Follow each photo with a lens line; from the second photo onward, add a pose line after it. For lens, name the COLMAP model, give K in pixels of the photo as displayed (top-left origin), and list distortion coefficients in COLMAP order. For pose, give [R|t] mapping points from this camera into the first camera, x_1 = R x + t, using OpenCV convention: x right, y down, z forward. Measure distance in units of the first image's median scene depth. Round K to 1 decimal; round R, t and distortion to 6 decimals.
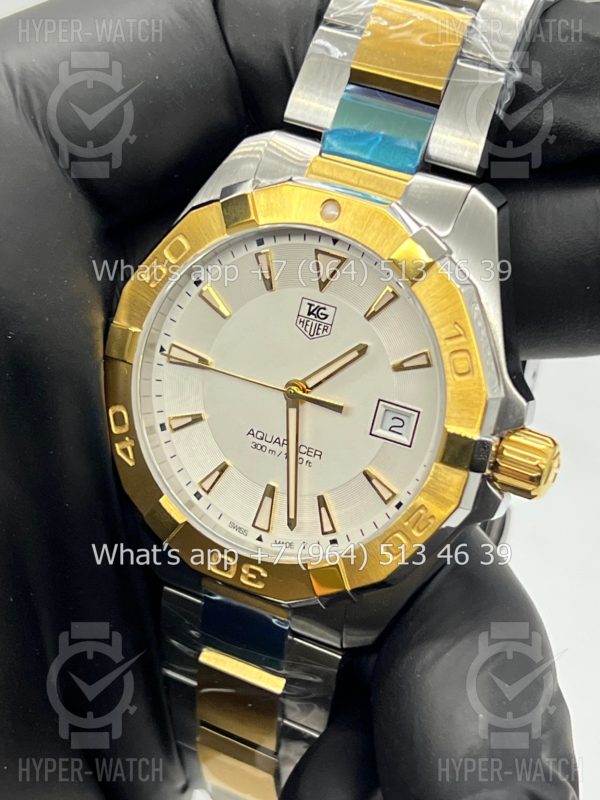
lens RADIAL K [[1851.2, 0, 300.0], [0, 1851.2, 400.0], [0, 0, 1]] dist [0.219012, -0.630870]
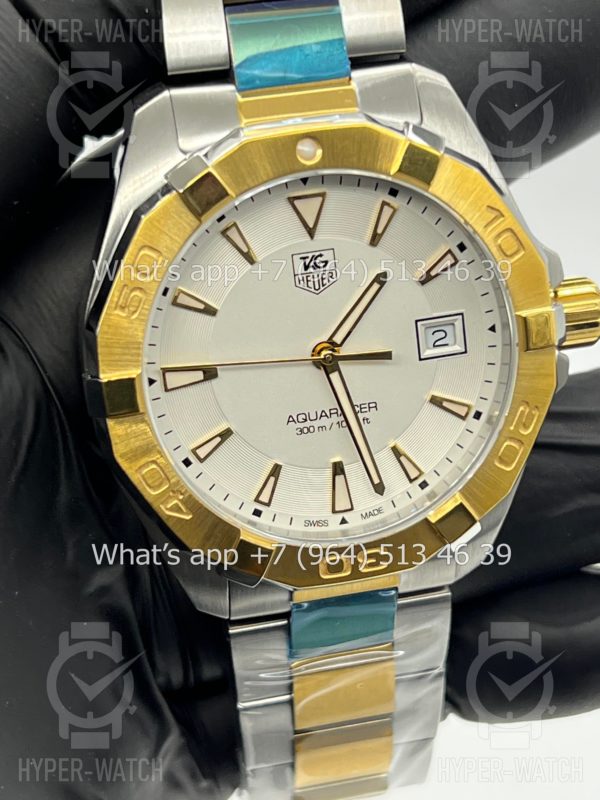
lens RADIAL K [[1851.2, 0, 300.0], [0, 1851.2, 400.0], [0, 0, 1]] dist [0.219012, -0.630870]
pose [[0.769118, -0.450976, 0.452855, -0.423500], [0.397130, 0.892409, 0.214230, -0.180216], [-0.500744, 0.015075, 0.865464, 0.241544]]
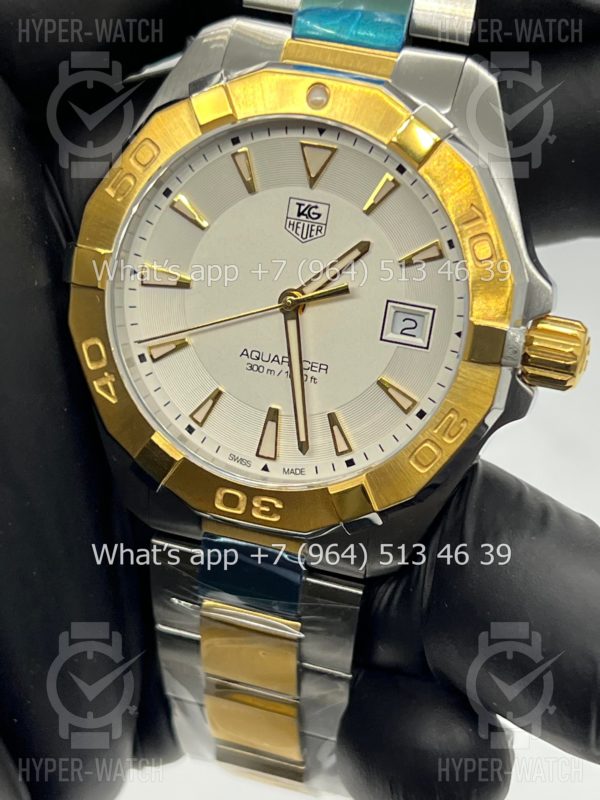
lens RADIAL K [[1851.2, 0, 300.0], [0, 1851.2, 400.0], [0, 0, 1]] dist [0.219012, -0.630870]
pose [[0.986942, -0.100354, 0.125991, -0.118130], [0.099396, 0.994951, 0.013881, 0.031052], [-0.126748, -0.001176, 0.991934, 0.099458]]
